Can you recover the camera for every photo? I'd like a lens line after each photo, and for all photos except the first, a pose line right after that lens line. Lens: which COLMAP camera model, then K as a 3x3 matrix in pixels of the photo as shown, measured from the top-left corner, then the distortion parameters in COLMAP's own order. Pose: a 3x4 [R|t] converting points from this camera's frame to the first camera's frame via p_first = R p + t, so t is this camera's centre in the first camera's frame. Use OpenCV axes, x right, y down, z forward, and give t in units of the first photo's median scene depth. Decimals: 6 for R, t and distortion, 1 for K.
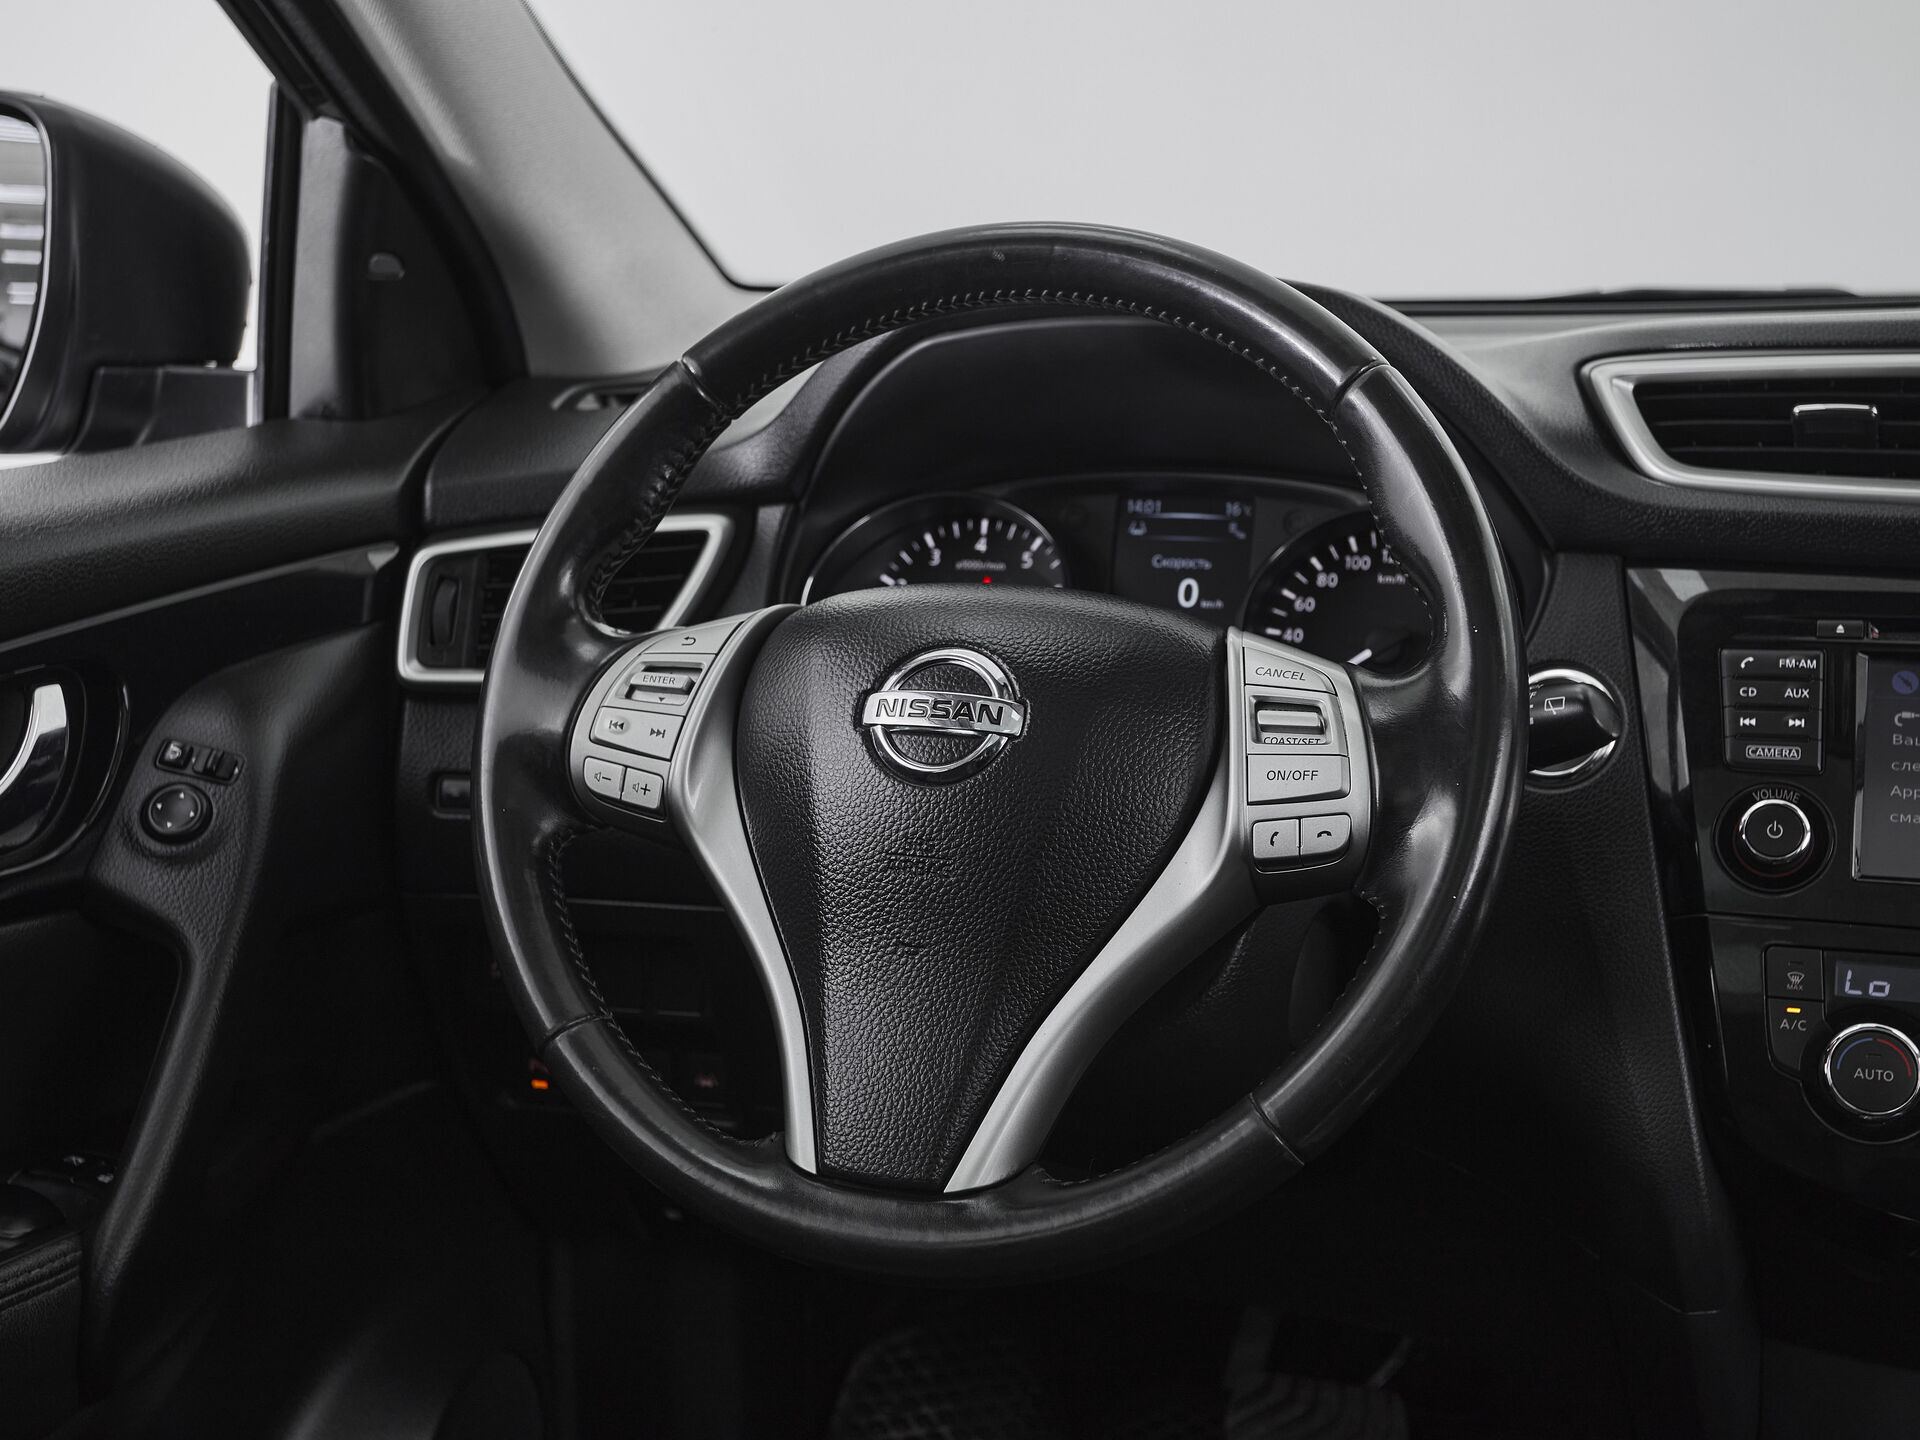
lens RADIAL K [[2319.7, 0, 954.2], [0, 2319.7, 714.7], [0, 0, 1]] dist [0.029368, 0.000000]
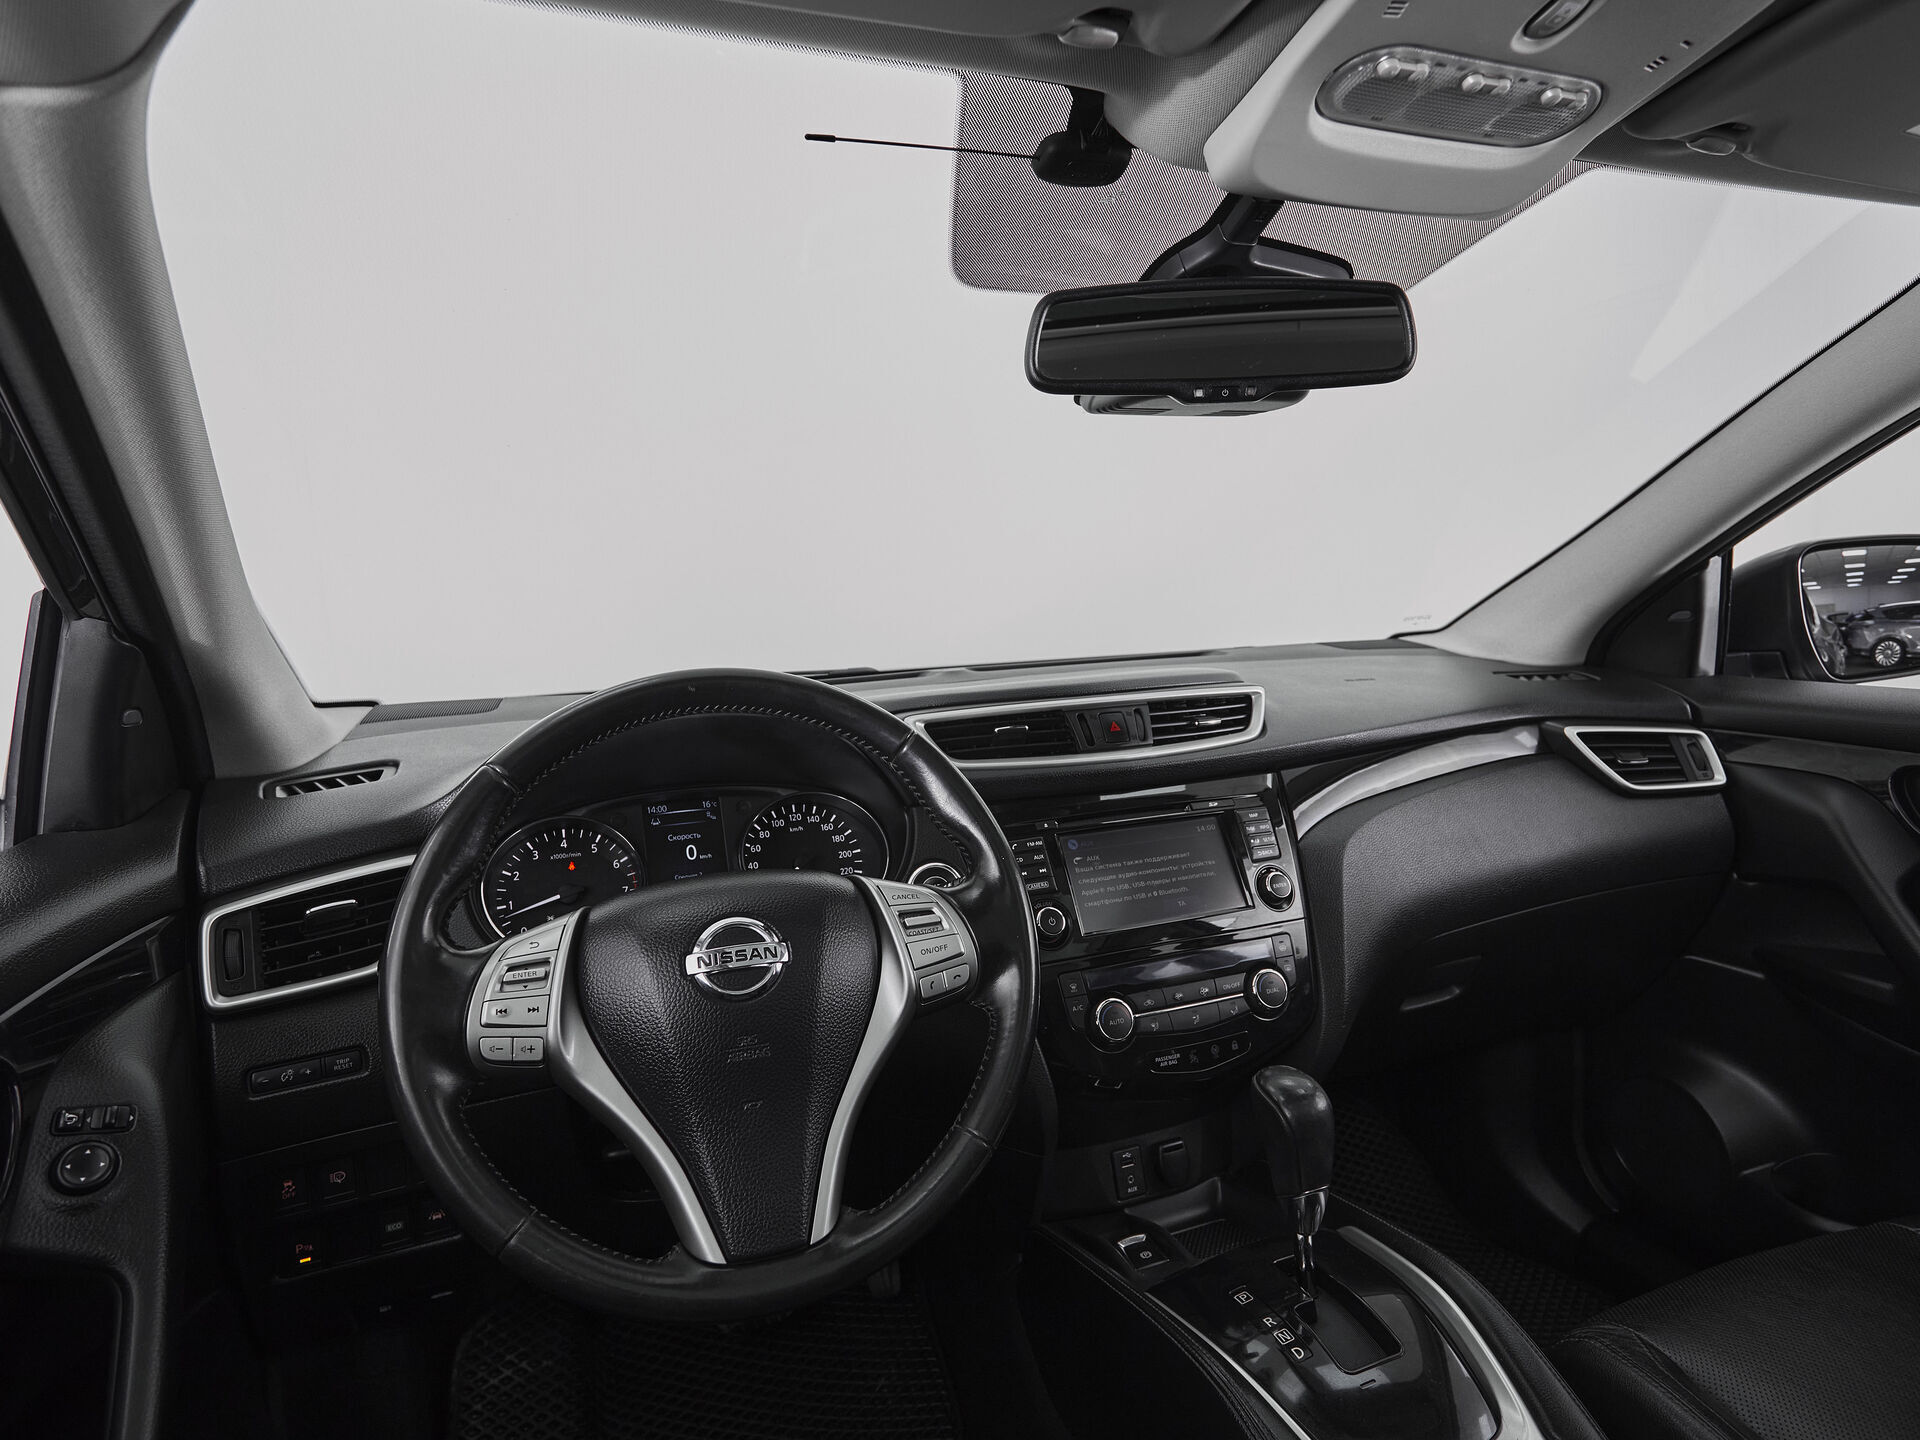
lens RADIAL K [[1046.1, 0, 956.1], [0, 1046.1, 720.7], [0, 0, 1]] dist [-0.000521, -0.004742]
pose [[0.779336, -0.088597, 0.620311, -0.308406], [0.160714, 0.985101, -0.061216, -0.089412], [-0.605645, 0.147400, 0.781964, 0.250417]]
